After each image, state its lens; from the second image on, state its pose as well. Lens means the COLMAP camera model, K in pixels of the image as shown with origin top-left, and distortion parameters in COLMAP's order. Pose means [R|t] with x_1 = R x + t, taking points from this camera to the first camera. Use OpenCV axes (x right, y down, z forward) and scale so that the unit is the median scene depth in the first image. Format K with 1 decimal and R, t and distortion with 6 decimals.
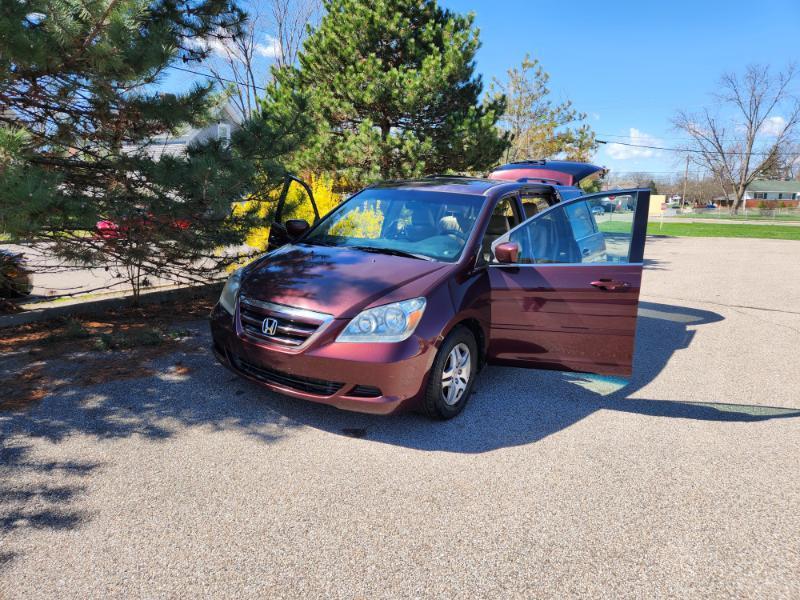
lens RADIAL K [[557.7, 0, 398.3], [0, 557.7, 285.0], [0, 0, 1]] dist [0.079609, -0.069585]
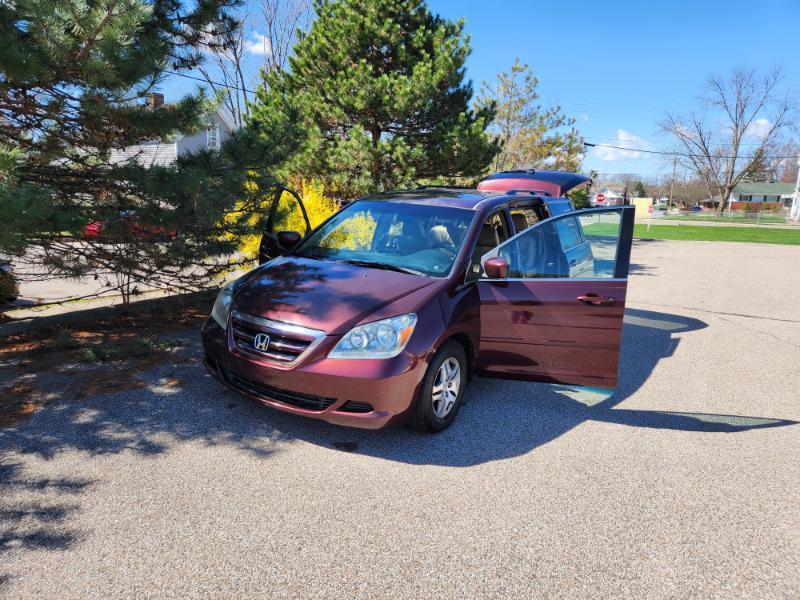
lens RADIAL K [[558.4, 0, 401.2], [0, 558.4, 286.4], [0, 0, 1]] dist [0.077873, -0.065778]
pose [[0.999744, 0.001085, 0.022579, -0.000774], [-0.001163, 0.999993, 0.003423, -0.014614], [-0.022576, -0.003448, 0.999739, -0.008568]]
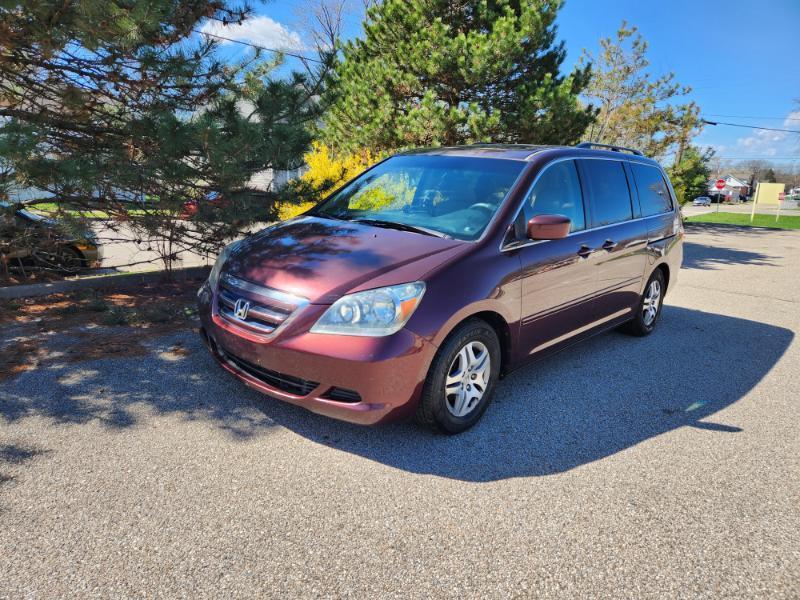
lens RADIAL K [[551.3, 0, 388.2], [0, 551.3, 293.2], [0, 0, 1]] dist [0.077602, -0.065418]
pose [[0.985323, 0.045001, -0.164664, 0.060417], [-0.038954, 0.998449, 0.039770, 0.004307], [0.166198, -0.032772, 0.985548, 0.103837]]
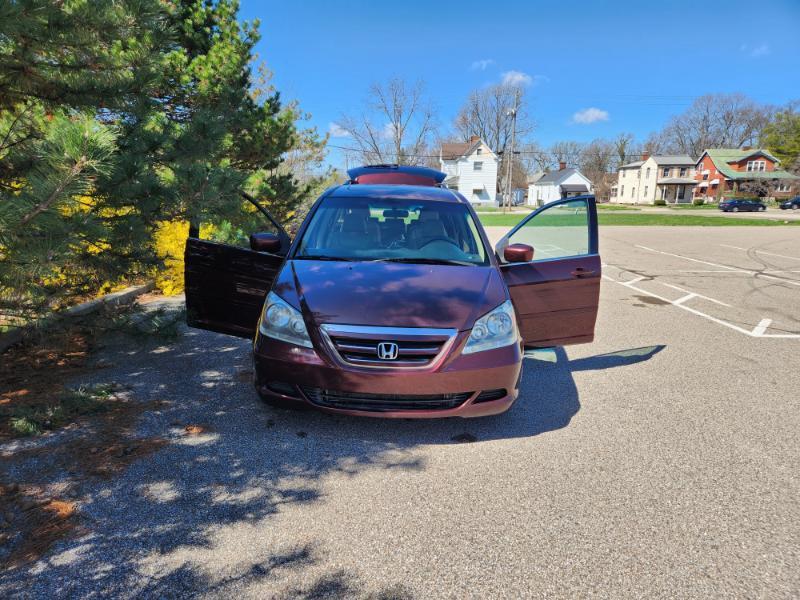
lens RADIAL K [[555.2, 0, 412.4], [0, 555.2, 297.0], [0, 0, 1]] dist [0.073783, -0.067927]
pose [[0.817455, -0.119497, 0.563460, -0.344578], [0.100913, 0.992825, 0.064154, -0.034877], [-0.567083, 0.004417, 0.823649, 0.100344]]
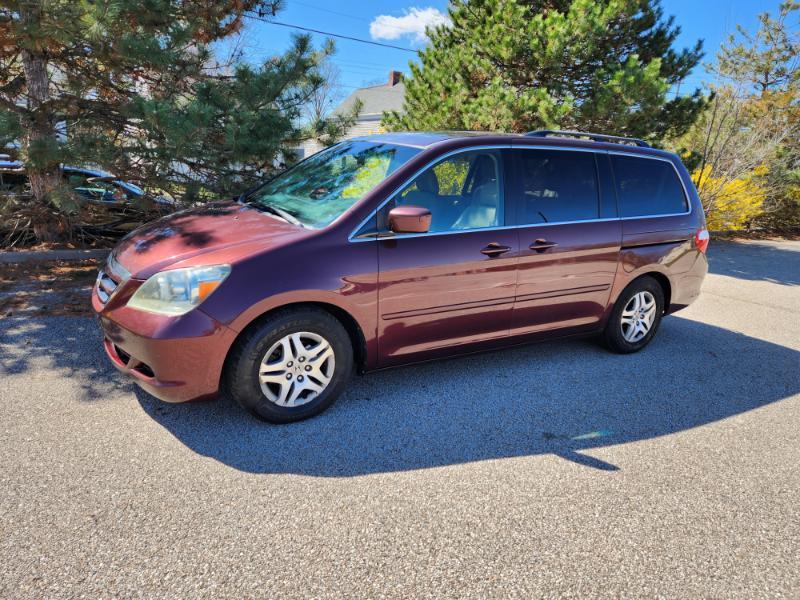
lens RADIAL K [[551.3, 0, 388.2], [0, 551.3, 293.2], [0, 0, 1]] dist [0.077602, -0.065418]
pose [[0.898838, 0.128741, -0.418947, 0.274859], [-0.108011, 0.991470, 0.072939, -0.009028], [0.424764, -0.020310, 0.905076, 0.185049]]
